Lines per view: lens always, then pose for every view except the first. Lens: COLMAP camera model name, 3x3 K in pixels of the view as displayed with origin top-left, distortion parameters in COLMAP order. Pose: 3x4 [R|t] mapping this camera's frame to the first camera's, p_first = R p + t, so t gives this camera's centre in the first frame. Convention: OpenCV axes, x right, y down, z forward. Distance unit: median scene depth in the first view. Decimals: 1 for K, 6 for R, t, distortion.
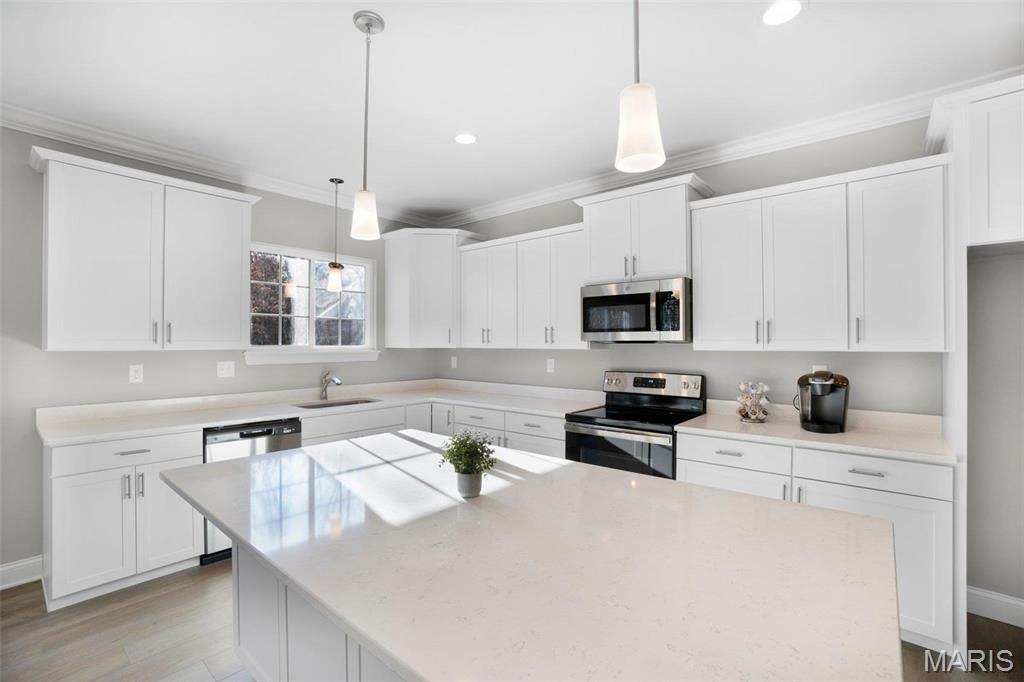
lens RADIAL K [[460.1, 0, 504.3], [0, 460.1, 340.5], [0, 0, 1]] dist [-0.065987, 0.025063]
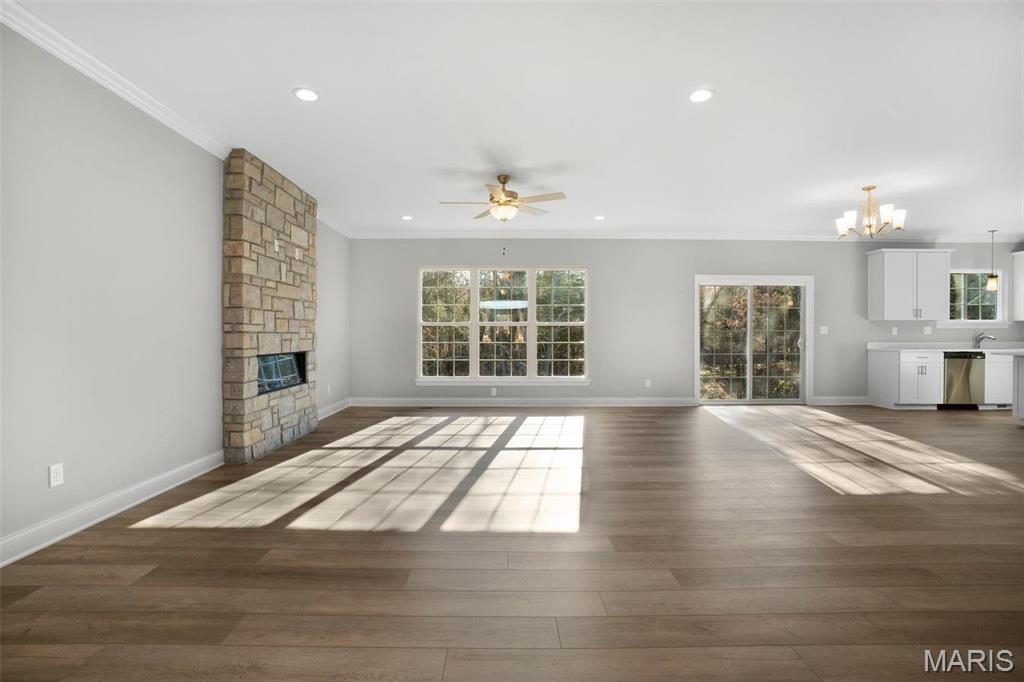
lens RADIAL K [[460.1, 0, 504.3], [0, 460.1, 340.5], [0, 0, 1]] dist [-0.065987, 0.025063]
pose [[0.660424, 0.006804, -0.750862, -0.395783], [0.006369, 0.999872, 0.014662, 0.074626], [0.750866, -0.014465, 0.660296, -2.078818]]
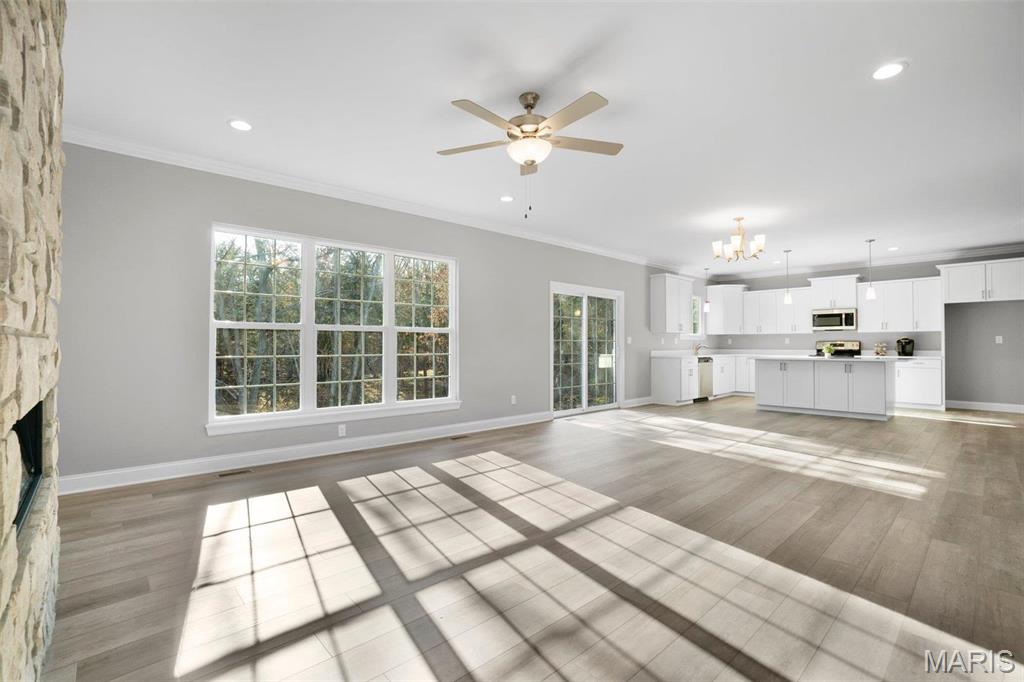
lens RADIAL K [[460.1, 0, 504.3], [0, 460.1, 340.5], [0, 0, 1]] dist [-0.065987, 0.025063]
pose [[0.992648, -0.002018, -0.121017, -1.430556], [0.001651, 0.999994, -0.003128, 0.074145], [0.121022, 0.002905, 0.992646, -2.034004]]
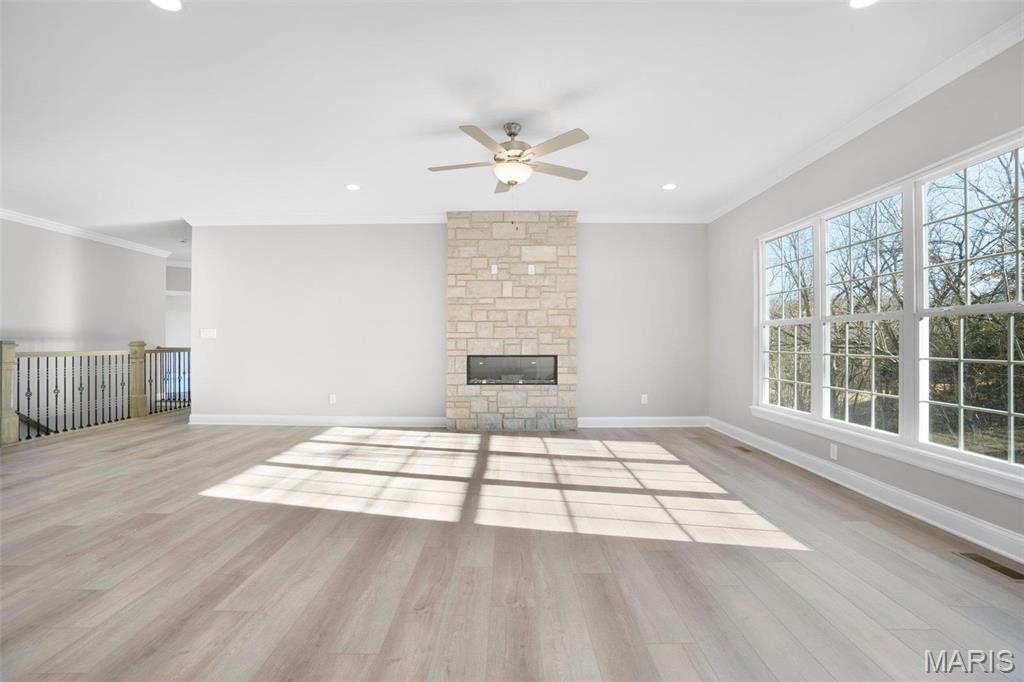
lens RADIAL K [[460.1, 0, 504.3], [0, 460.1, 340.5], [0, 0, 1]] dist [-0.065987, 0.025063]
pose [[-0.757007, -0.002432, -0.653402, -0.773298], [0.003441, 0.999964, -0.007708, 0.088853], [0.653398, -0.008084, -0.756972, -0.308649]]
